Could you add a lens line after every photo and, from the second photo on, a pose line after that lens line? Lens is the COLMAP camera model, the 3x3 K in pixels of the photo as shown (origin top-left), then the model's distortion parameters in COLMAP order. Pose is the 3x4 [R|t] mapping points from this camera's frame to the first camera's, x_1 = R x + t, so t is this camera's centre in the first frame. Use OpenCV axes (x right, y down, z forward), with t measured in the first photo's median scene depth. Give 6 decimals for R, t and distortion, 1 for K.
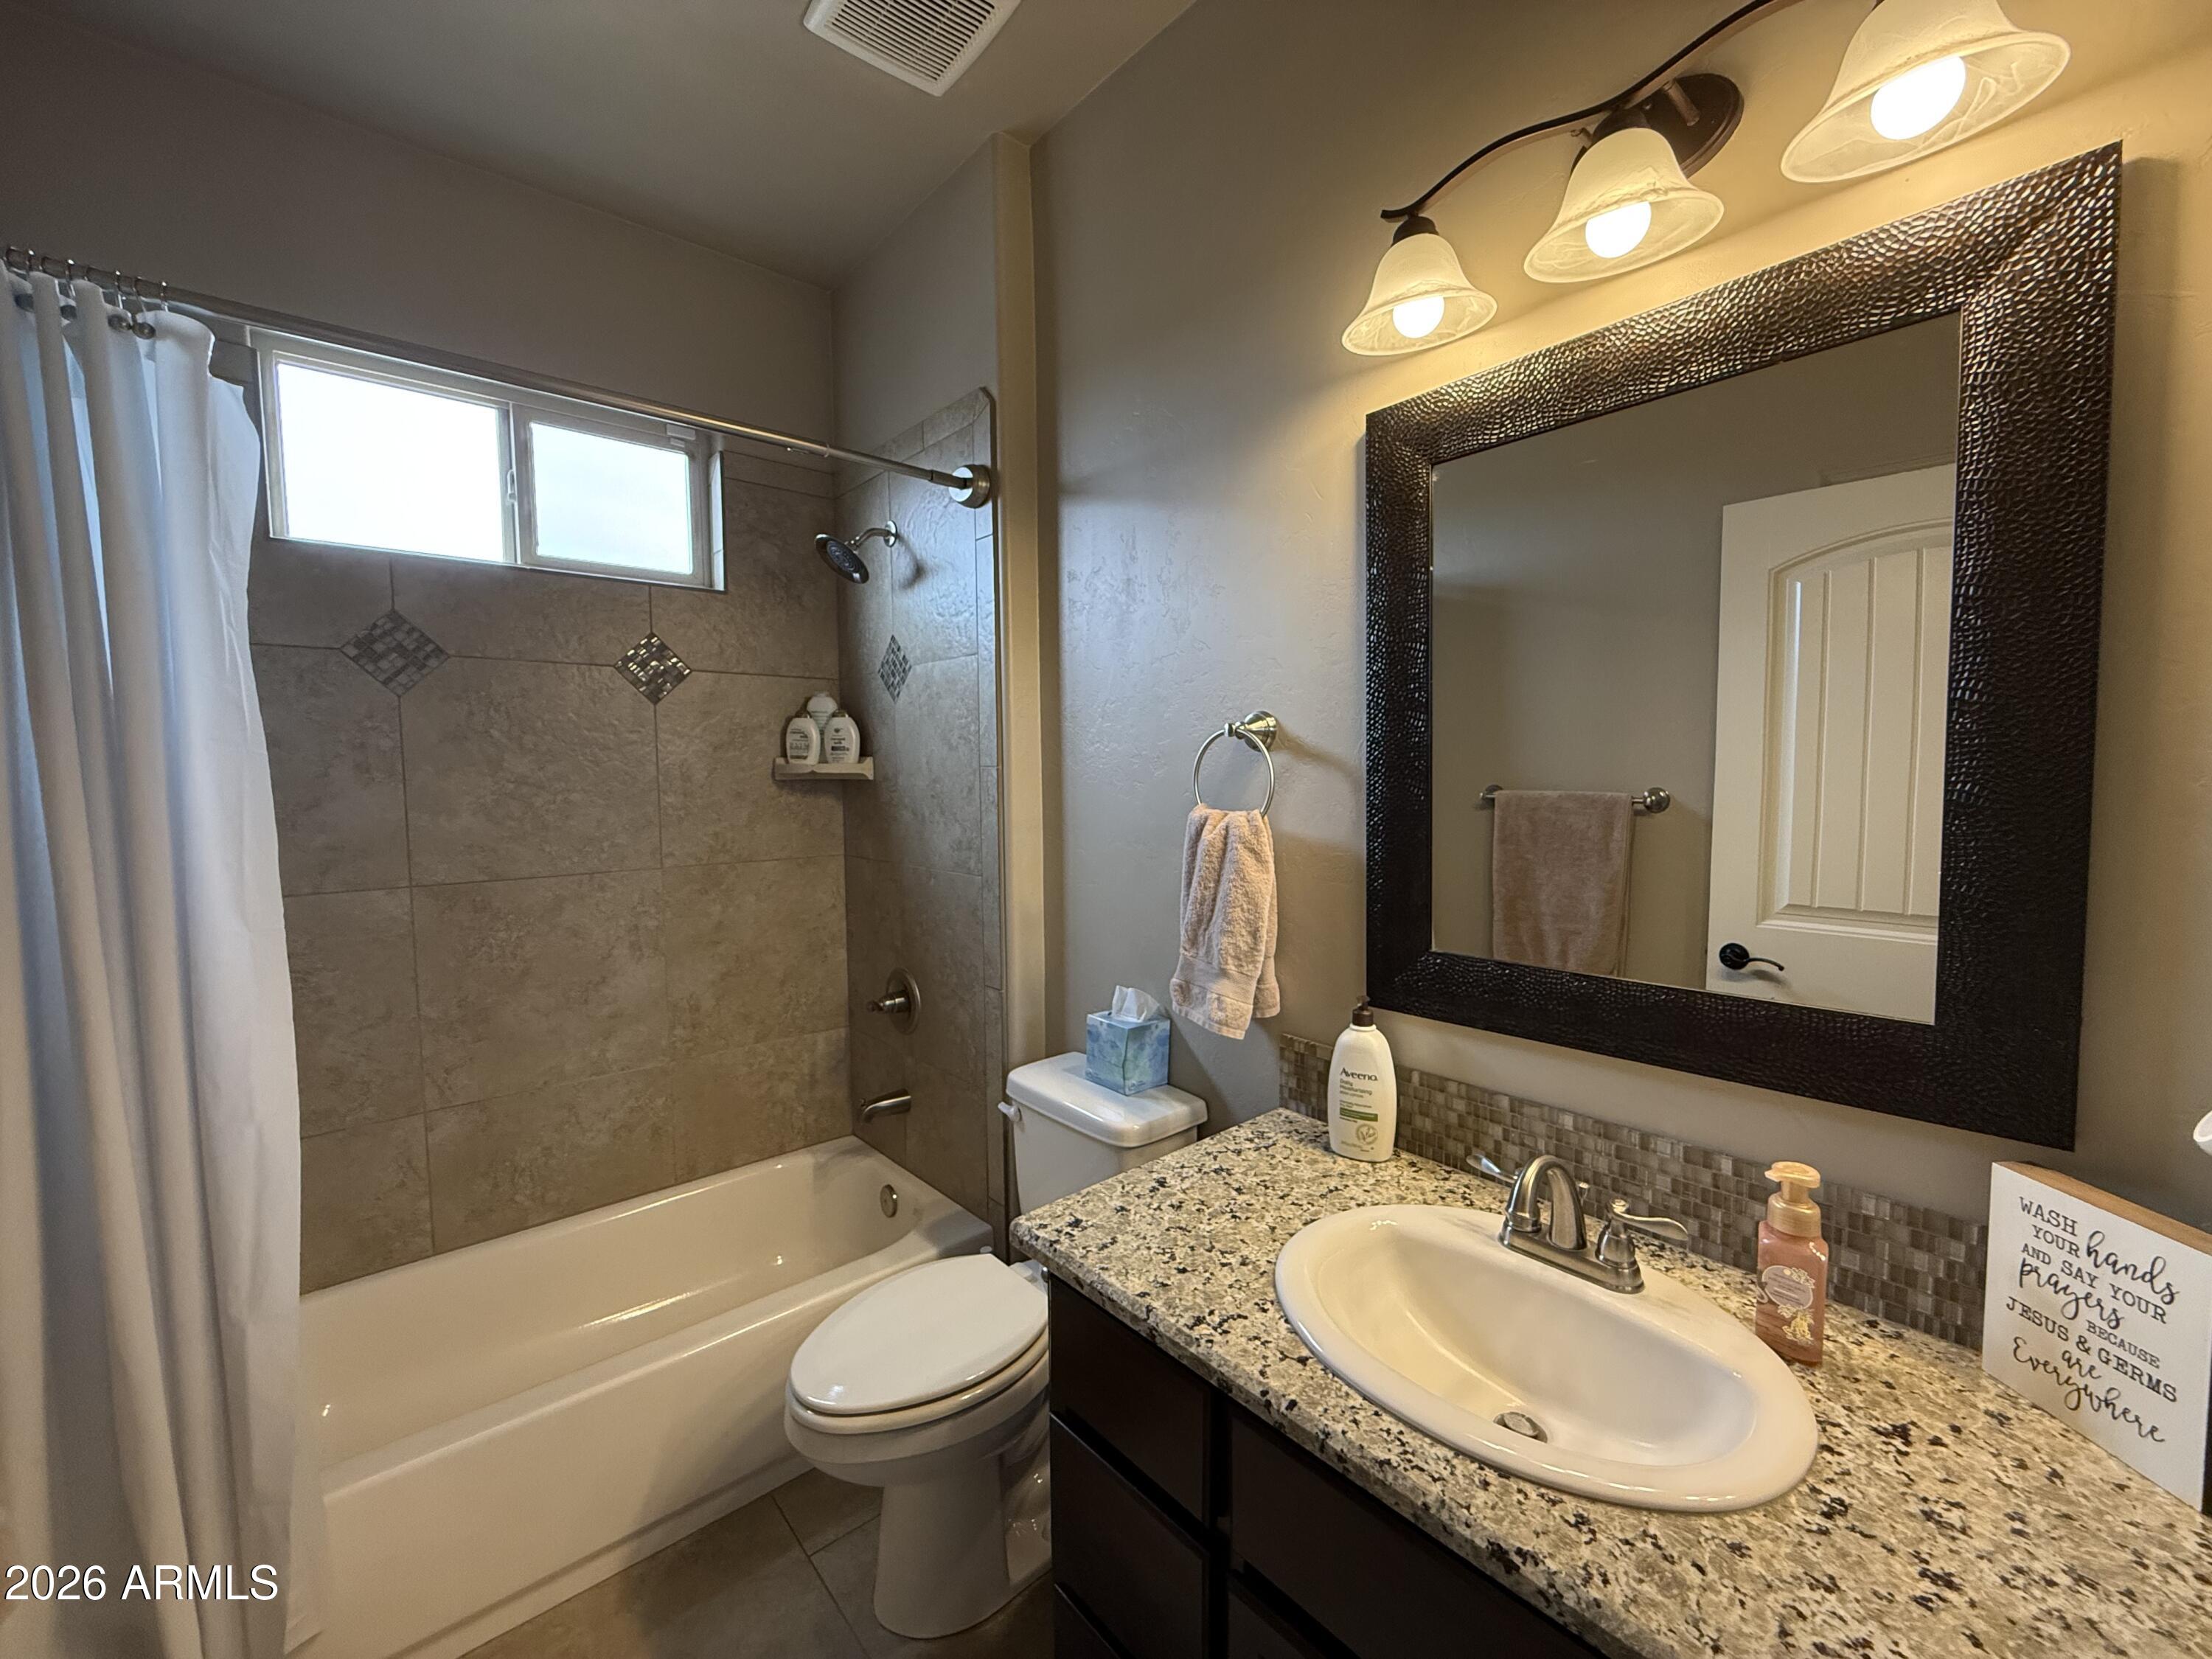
lens RADIAL K [[904.9, 0, 1106.0], [0, 904.9, 829.5], [0, 0, 1]] dist [-0.001692, 0.000928]
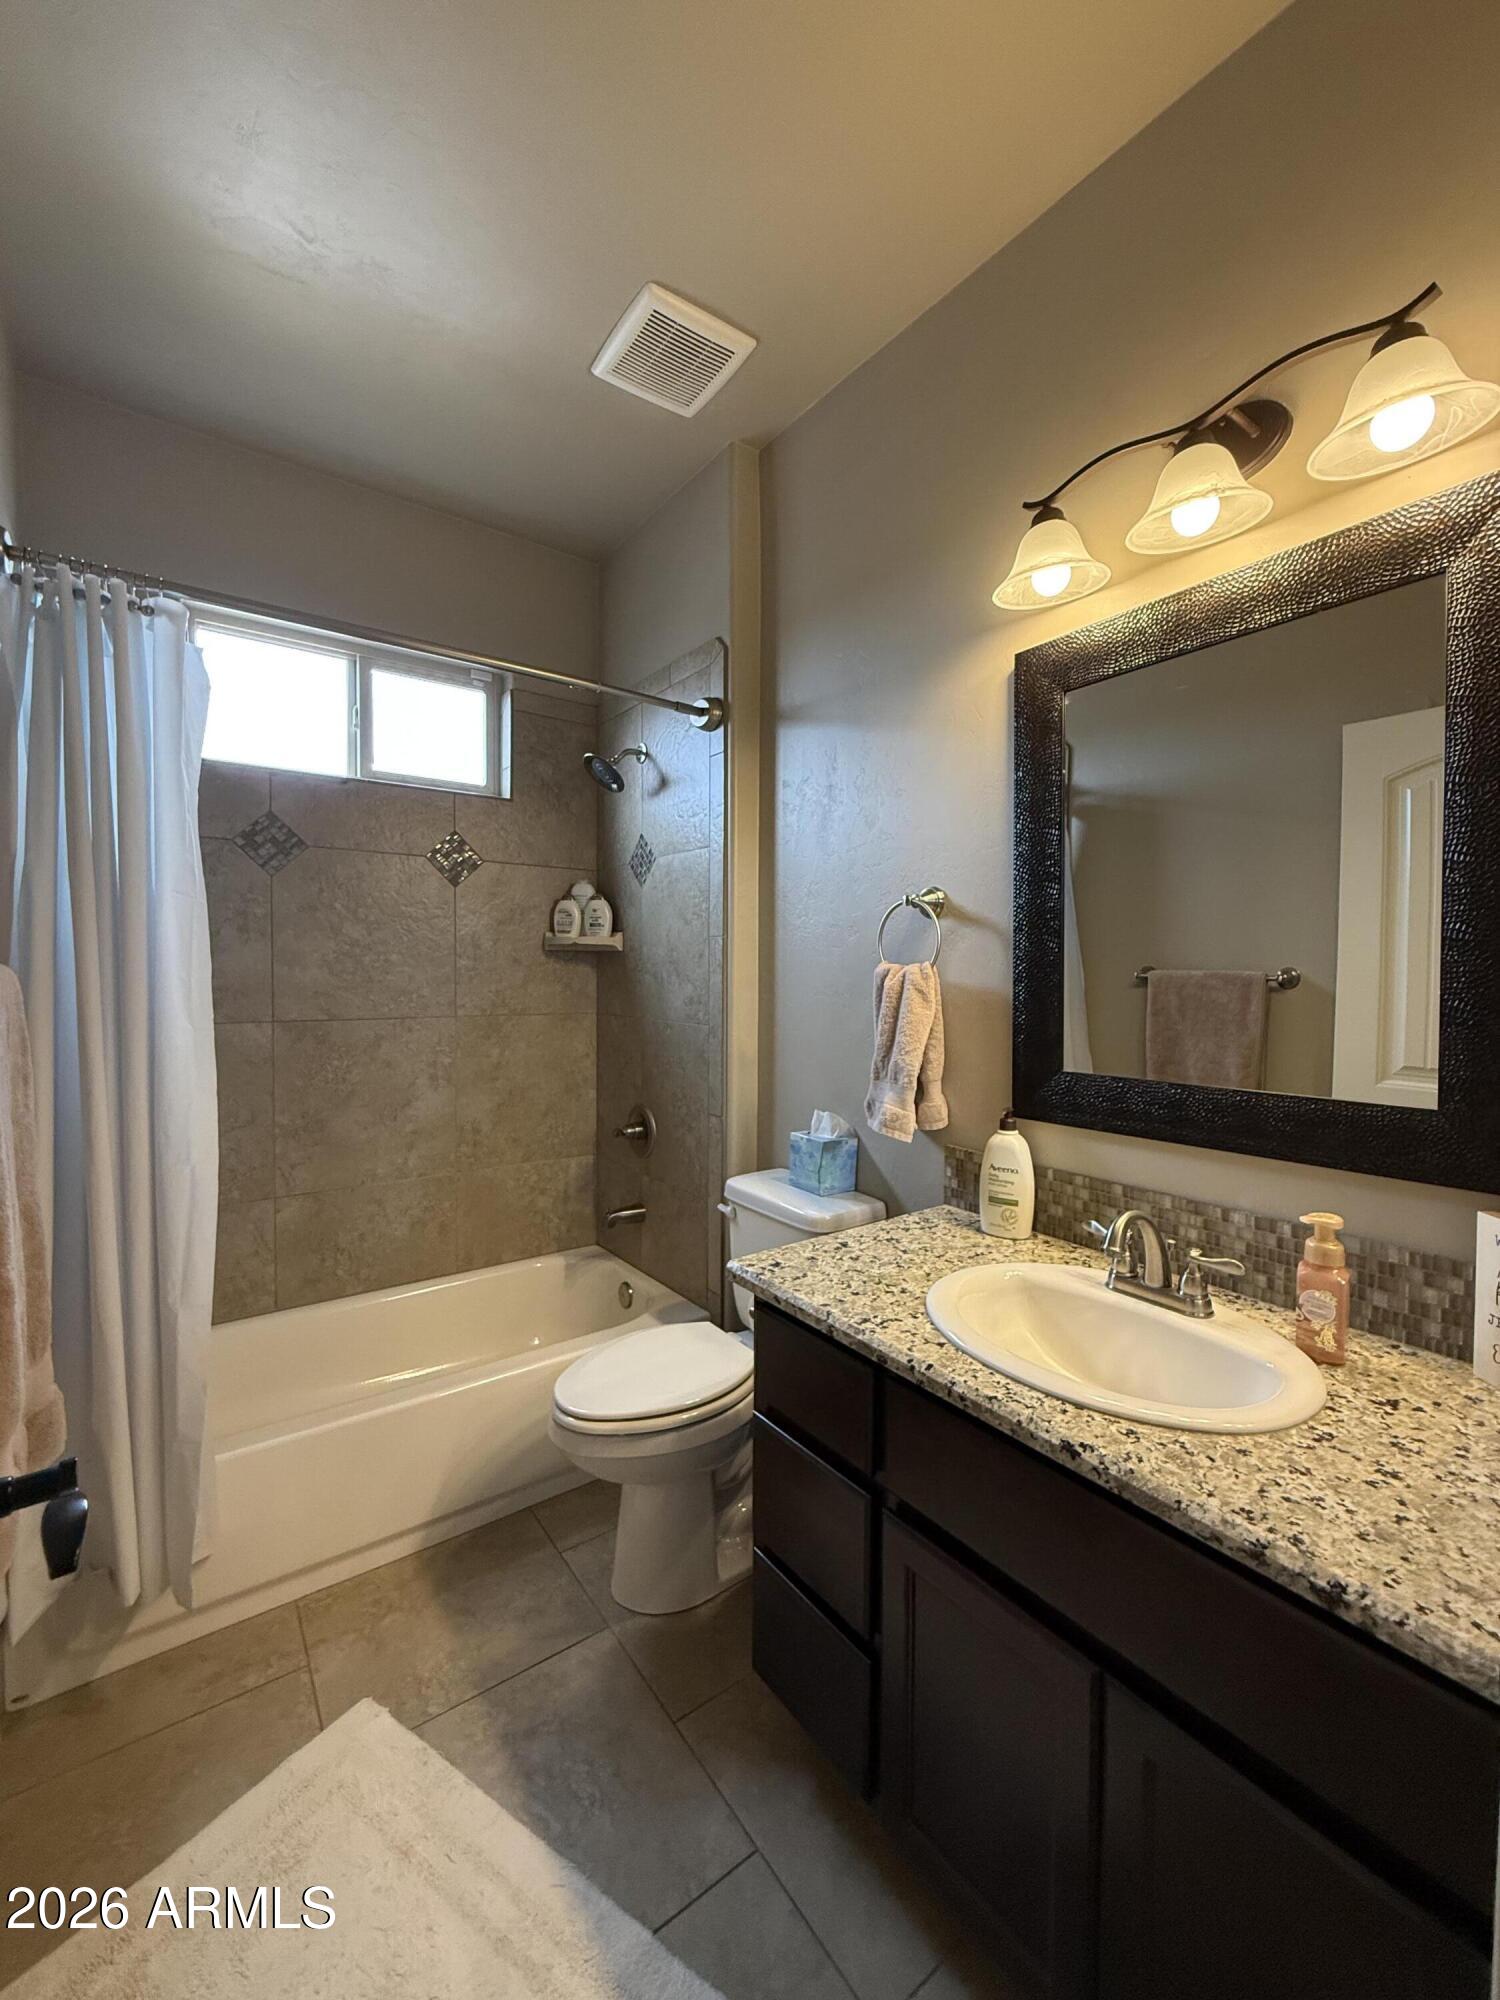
lens RADIAL K [[818.2, 0, 749.4], [0, 818.2, 993.2], [0, 0, 1]] dist [-0.001692, 0.000928]
pose [[0.996431, 0.018666, -0.082318, 0.014723], [-0.021887, 0.999023, -0.038403, 0.072285], [0.081521, 0.040068, 0.995866, -0.161633]]
